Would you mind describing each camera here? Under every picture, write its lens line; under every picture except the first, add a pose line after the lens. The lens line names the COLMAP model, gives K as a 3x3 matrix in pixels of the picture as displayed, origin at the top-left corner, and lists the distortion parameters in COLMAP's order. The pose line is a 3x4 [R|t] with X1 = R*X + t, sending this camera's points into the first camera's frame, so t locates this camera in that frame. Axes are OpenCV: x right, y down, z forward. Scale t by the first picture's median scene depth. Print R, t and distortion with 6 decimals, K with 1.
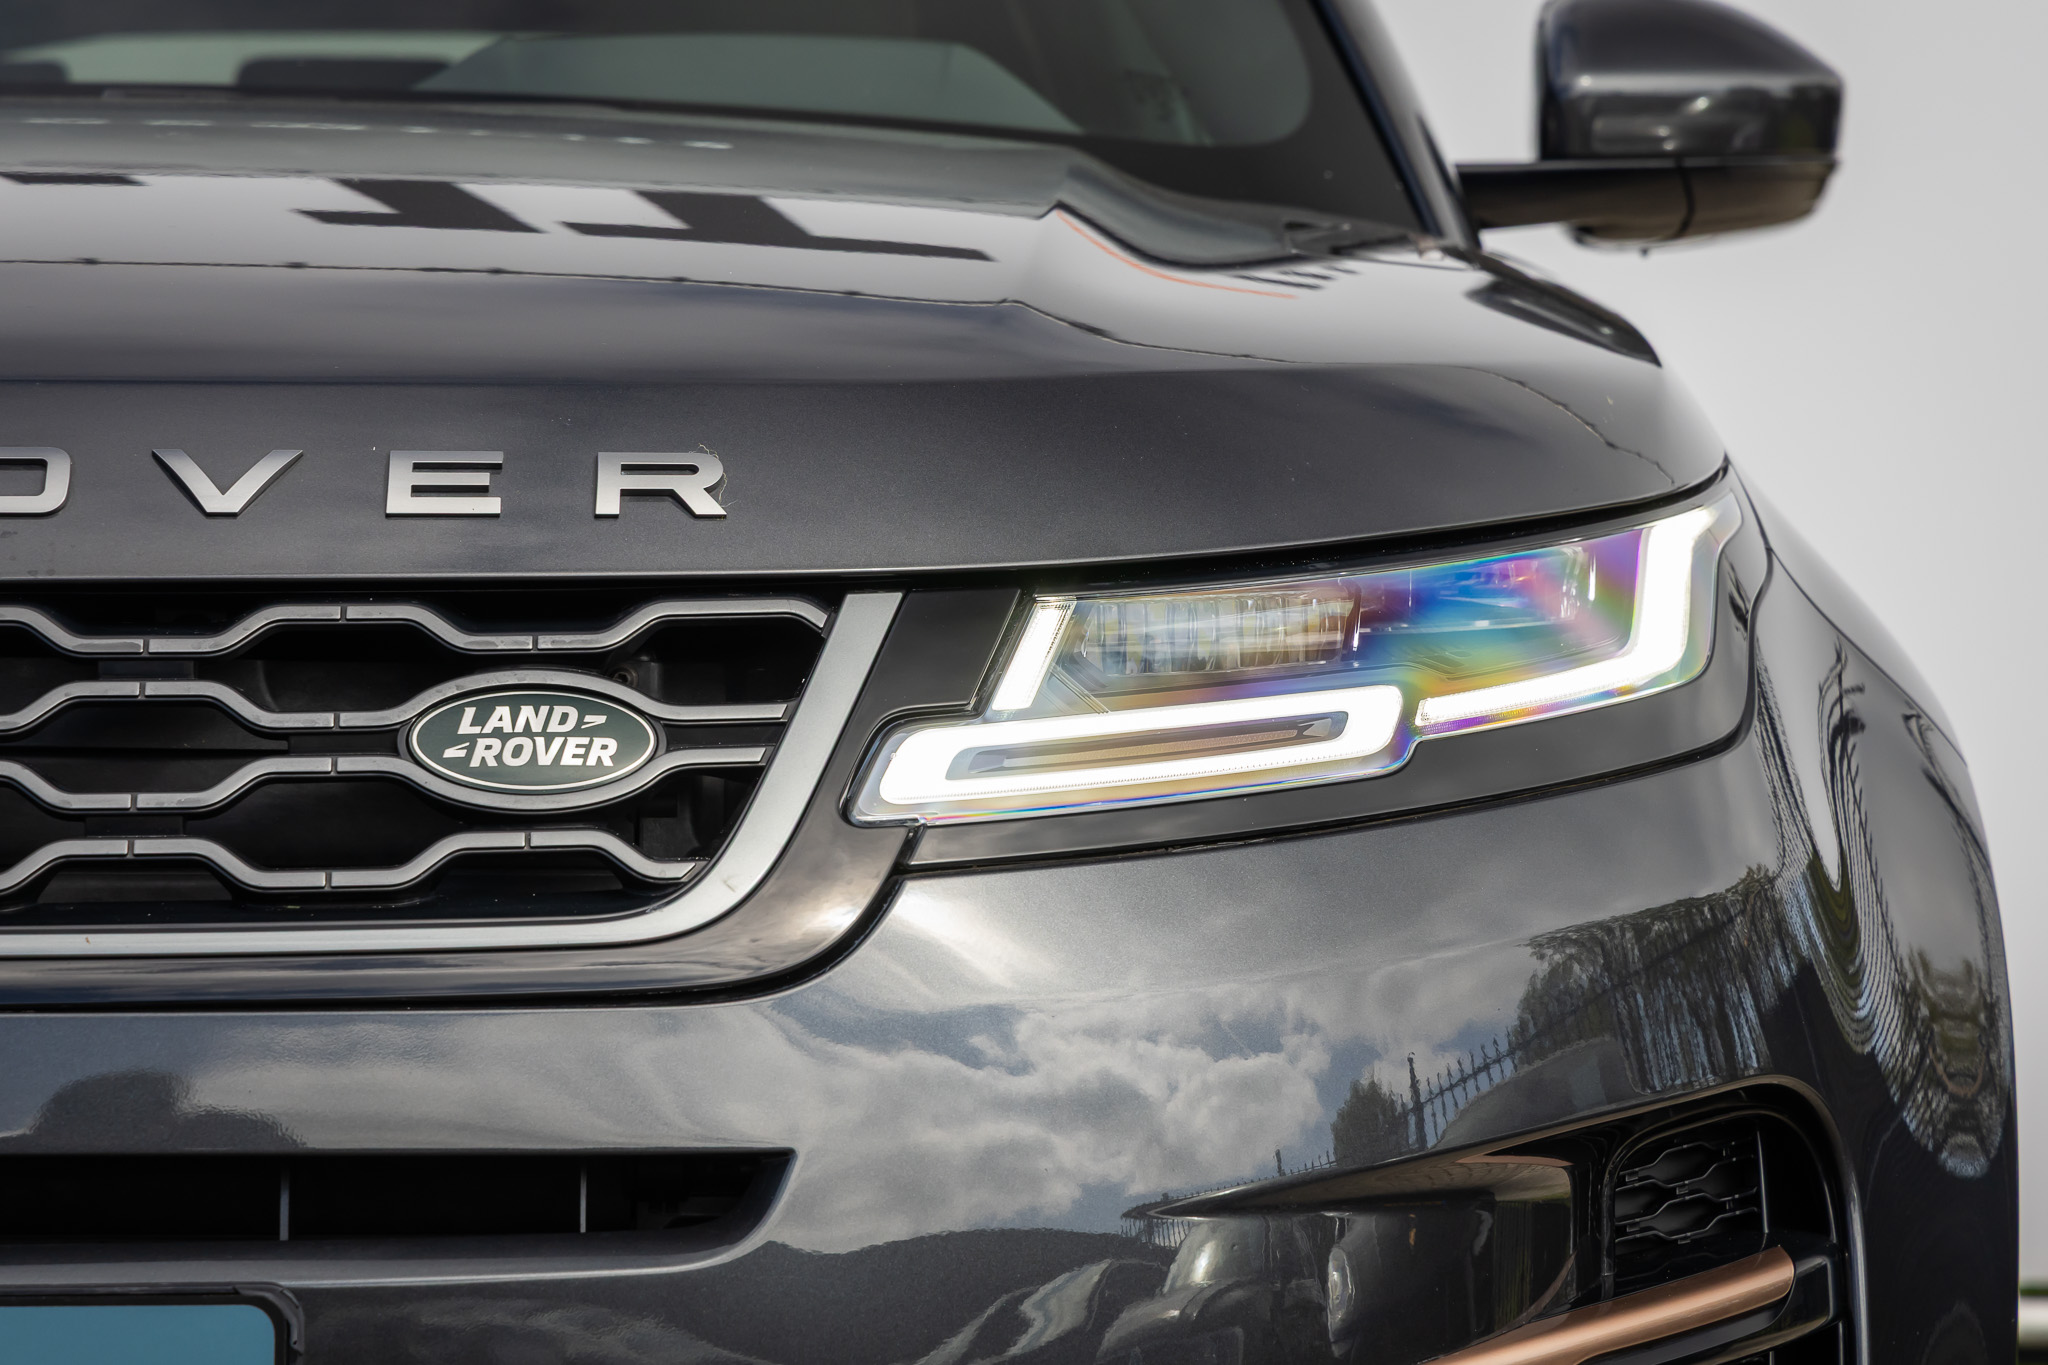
lens RADIAL K [[6241.7, 0, 1028.3], [0, 6241.7, 684.6], [0, 0, 1]] dist [0.361117, 0.000000]
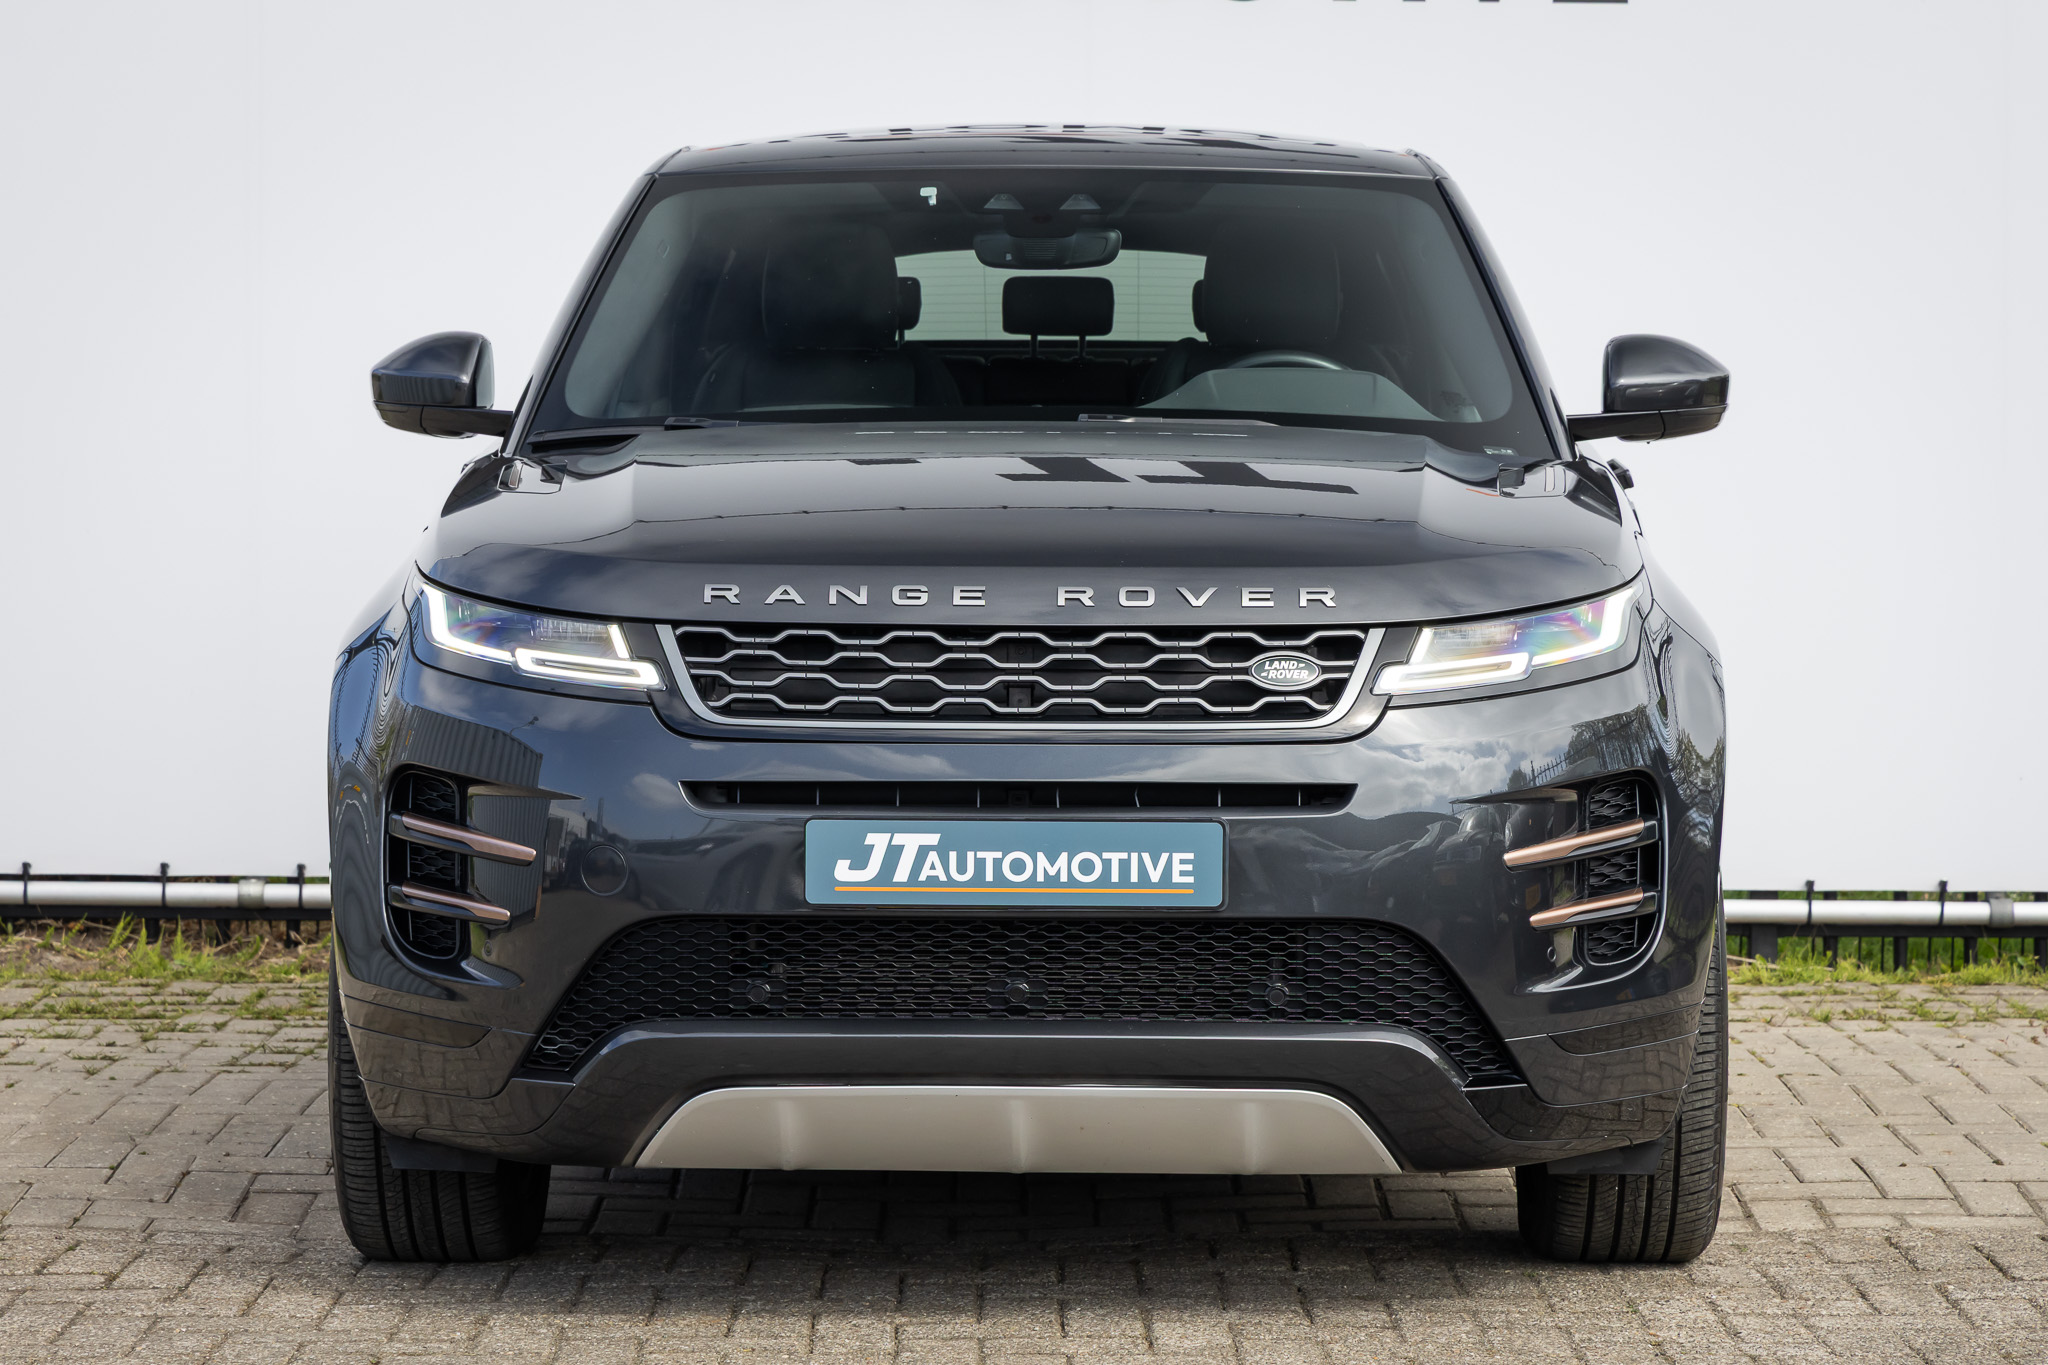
lens RADIAL K [[5634.2, 0, 1022.0], [0, 5634.2, 680.4], [0, 0, 1]] dist [-0.038922, 0.000000]
pose [[0.998683, 0.004653, -0.051103, -0.063275], [-0.002597, 0.999187, 0.040226, -0.114049], [0.051248, -0.040040, 0.997883, -2.216436]]
